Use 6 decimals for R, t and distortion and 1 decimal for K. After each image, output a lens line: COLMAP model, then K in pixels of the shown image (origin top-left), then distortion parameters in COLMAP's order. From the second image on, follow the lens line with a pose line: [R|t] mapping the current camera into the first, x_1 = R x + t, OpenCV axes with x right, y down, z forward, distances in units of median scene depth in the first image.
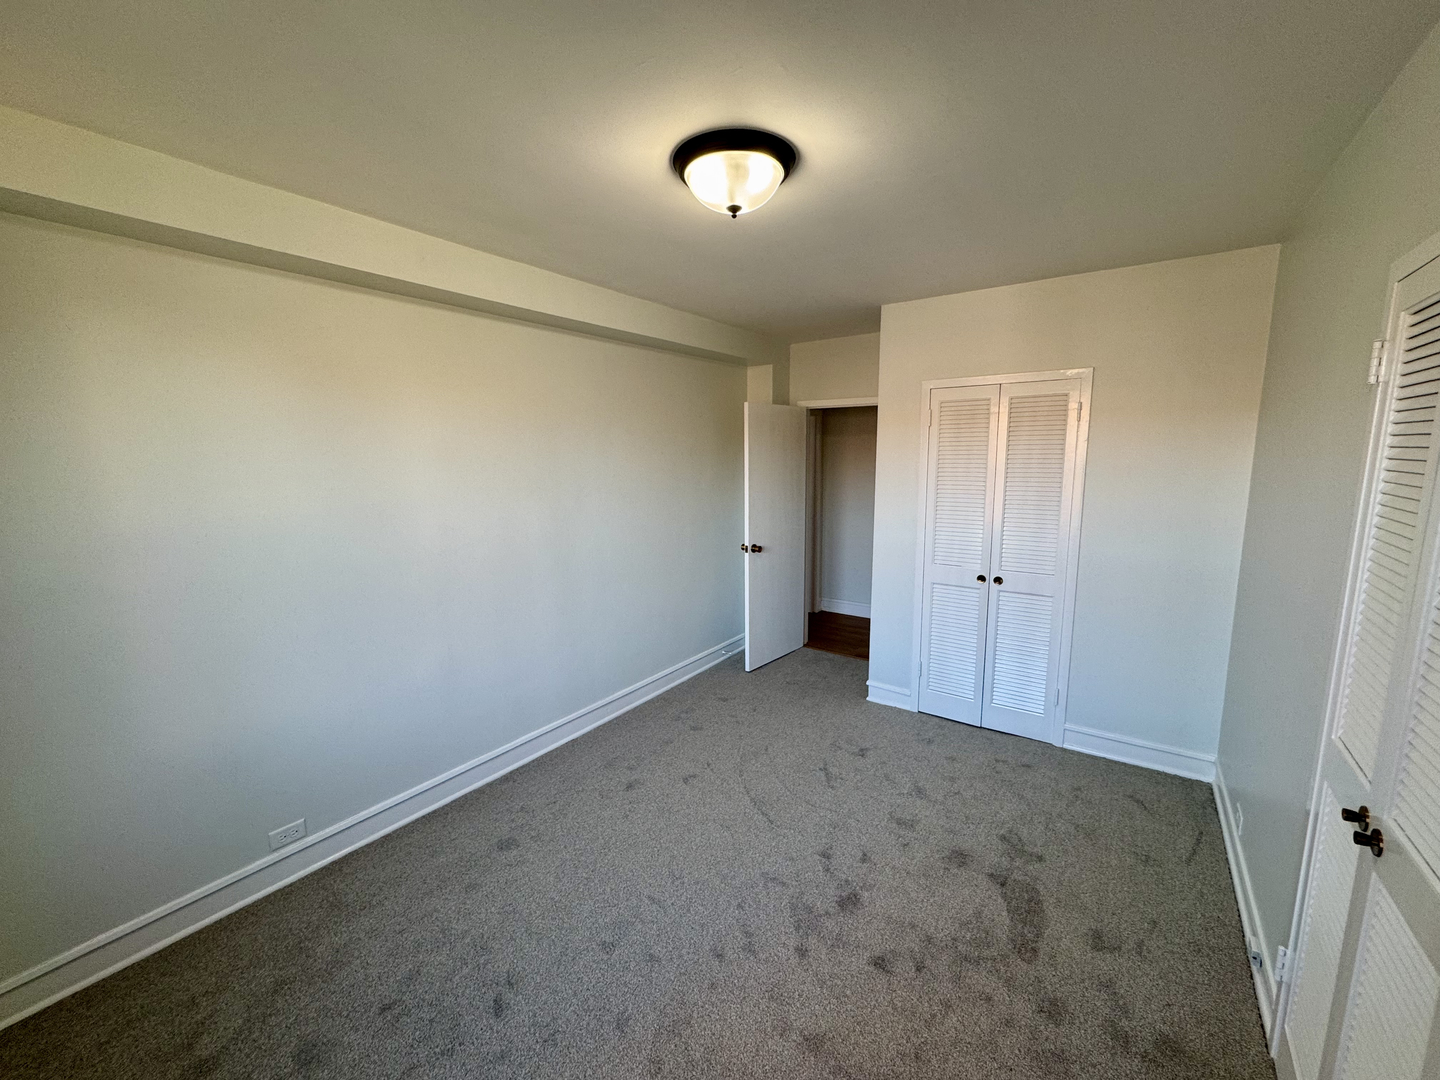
lens RADIAL K [[575.4, 0, 719.1], [0, 575.4, 539.3], [0, 0, 1]] dist [-0.002464, 0.000185]
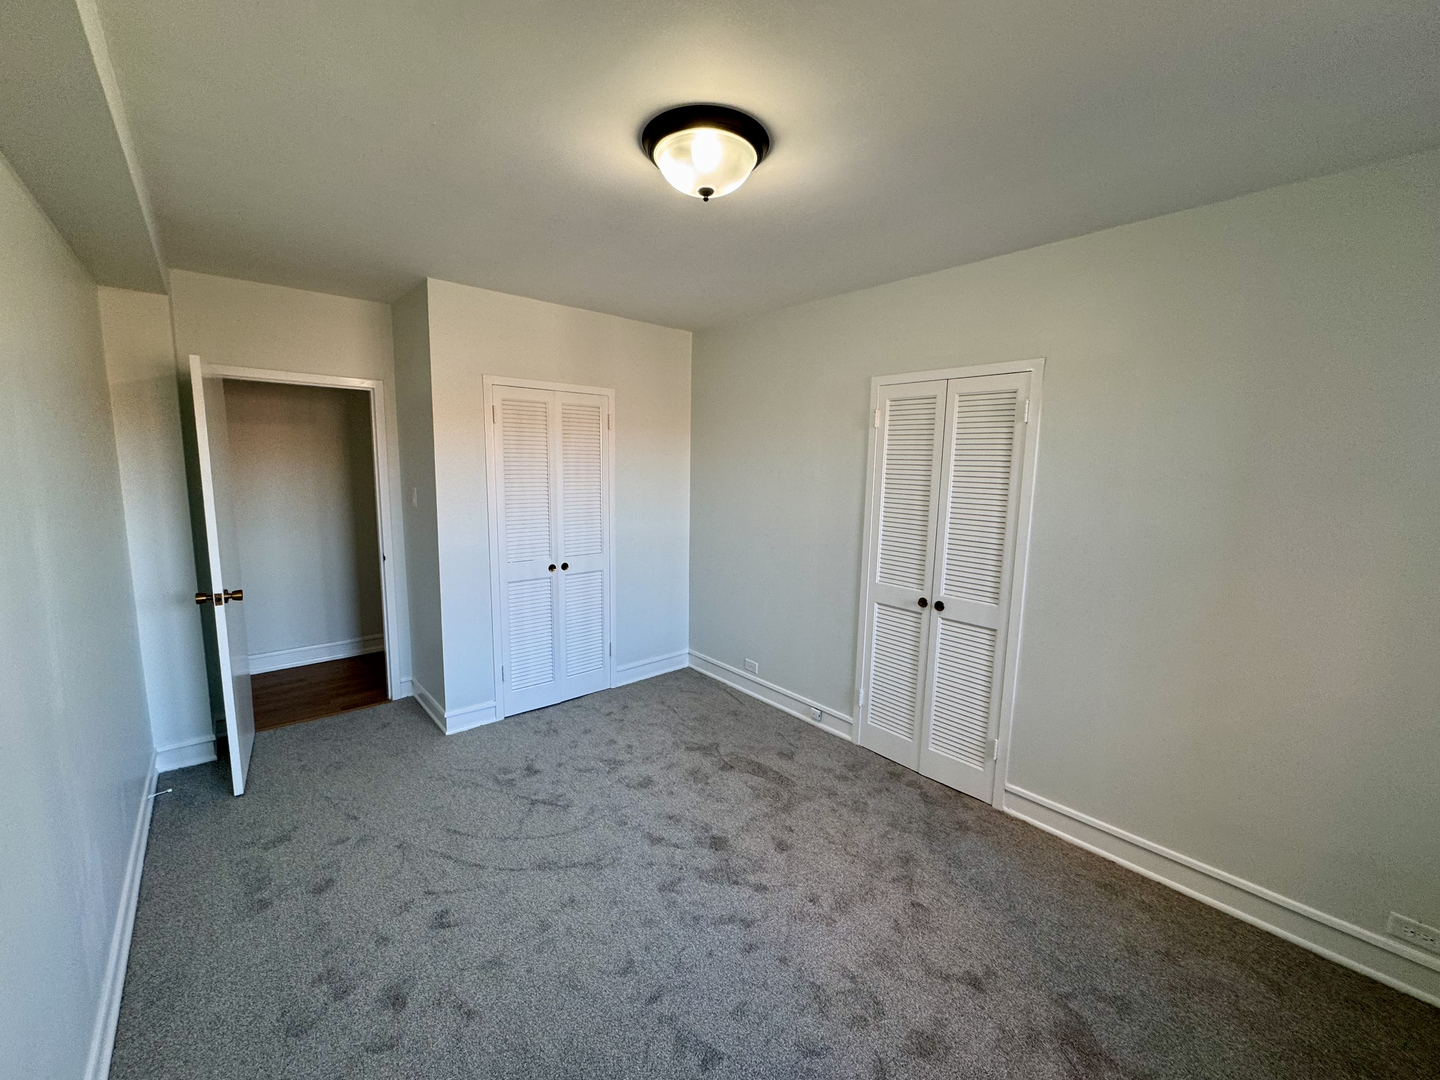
lens RADIAL K [[575.4, 0, 719.1], [0, 575.4, 539.3], [0, 0, 1]] dist [-0.002464, 0.000185]
pose [[0.228064, -0.115553, 0.966765, -0.574569], [0.123681, 0.988327, 0.088953, -0.047457], [-0.965759, 0.099284, 0.239693, 0.475491]]
